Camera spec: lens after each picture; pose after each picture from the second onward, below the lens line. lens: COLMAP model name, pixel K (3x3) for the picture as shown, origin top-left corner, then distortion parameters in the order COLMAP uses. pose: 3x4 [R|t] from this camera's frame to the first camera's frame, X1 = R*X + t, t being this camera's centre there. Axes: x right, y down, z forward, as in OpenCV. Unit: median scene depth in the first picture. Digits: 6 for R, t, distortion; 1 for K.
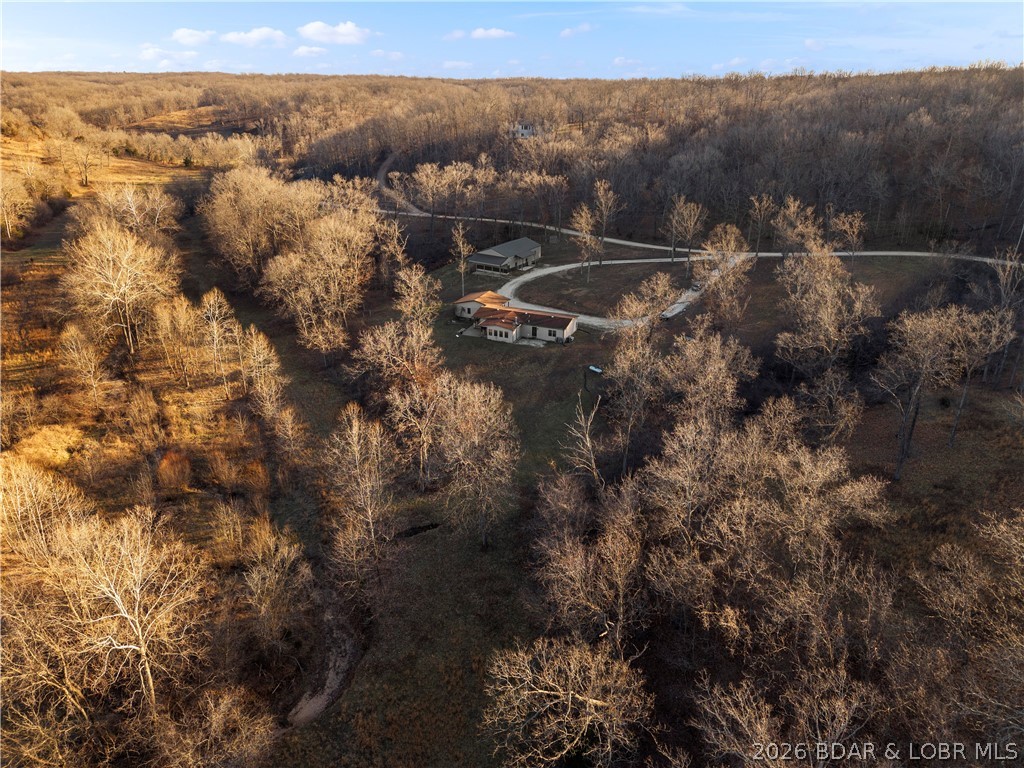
lens RADIAL K [[702.8, 0, 503.9], [0, 702.8, 378.9], [0, 0, 1]] dist [0.036110, -0.040767]
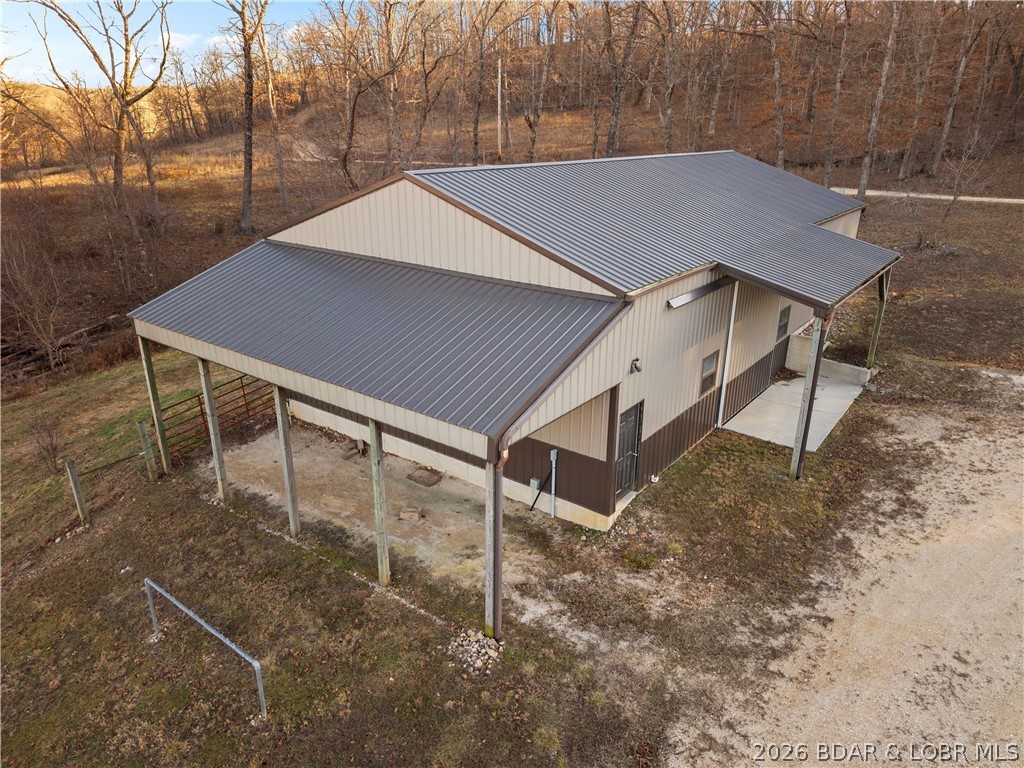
lens RADIAL K [[702.9, 0, 512.0], [0, 702.9, 384.0], [0, 0, 1]] dist [0.010320, -0.002874]
pose [[0.997451, 0.022167, -0.067824, -0.000689], [-0.024952, 0.998868, -0.040497, -0.142148], [0.066849, 0.042086, 0.996875, 0.822641]]
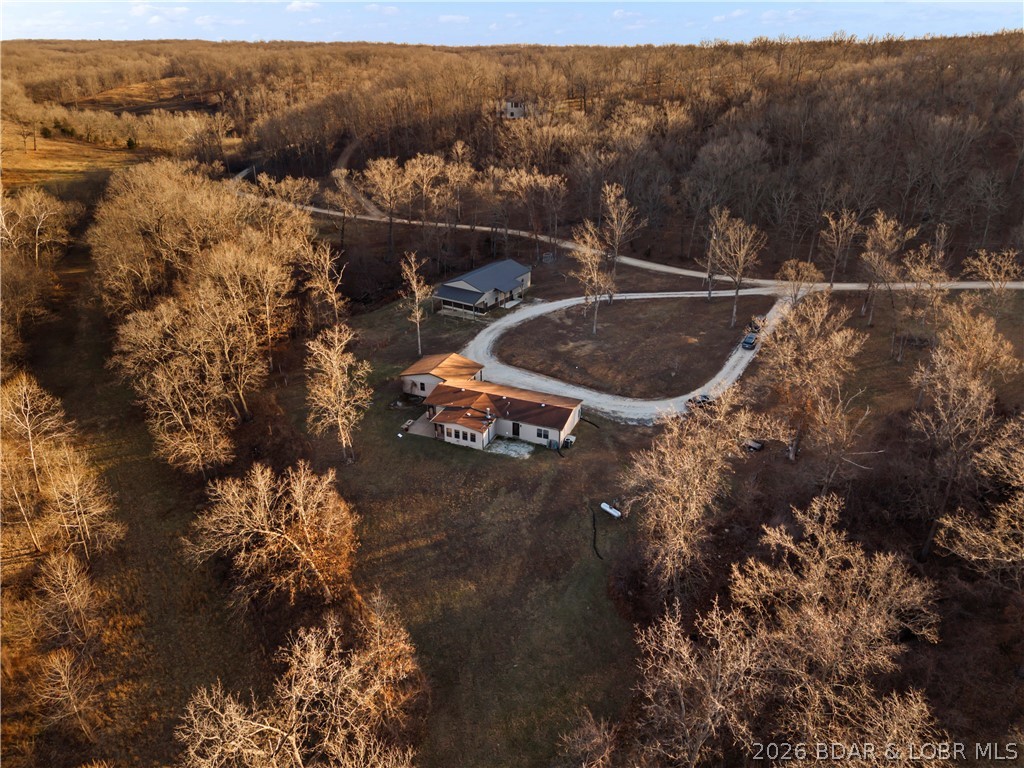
lens RADIAL K [[702.8, 0, 503.9], [0, 702.8, 378.9], [0, 0, 1]] dist [0.036110, -0.040767]
pose [[0.999995, -0.002925, 0.001081, 0.021762], [0.002882, 0.999267, 0.038161, -0.097449], [-0.001192, -0.038158, 0.999271, 0.232686]]
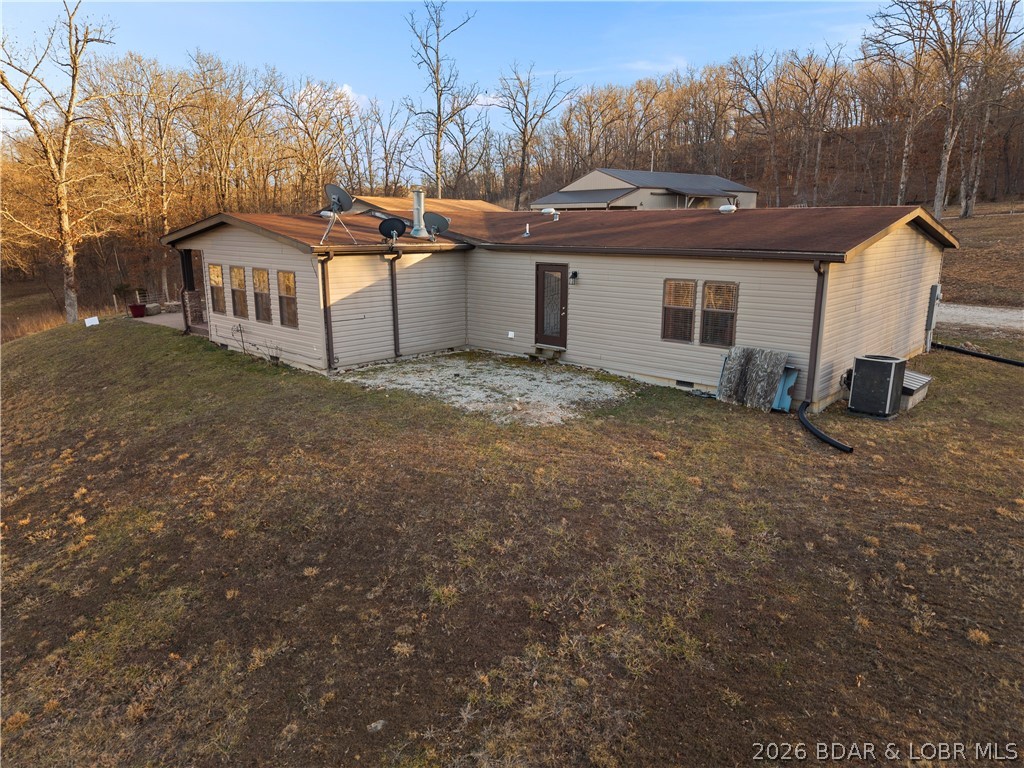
lens RADIAL K [[713.0, 0, 512.0], [0, 713.0, 384.0], [0, 0, 1]] dist [0.007081, 0.000626]
pose [[0.945614, 0.087674, -0.313253, 0.052381], [-0.142946, 0.977028, -0.158056, -0.024324], [0.292199, 0.194239, 0.936425, 0.617650]]
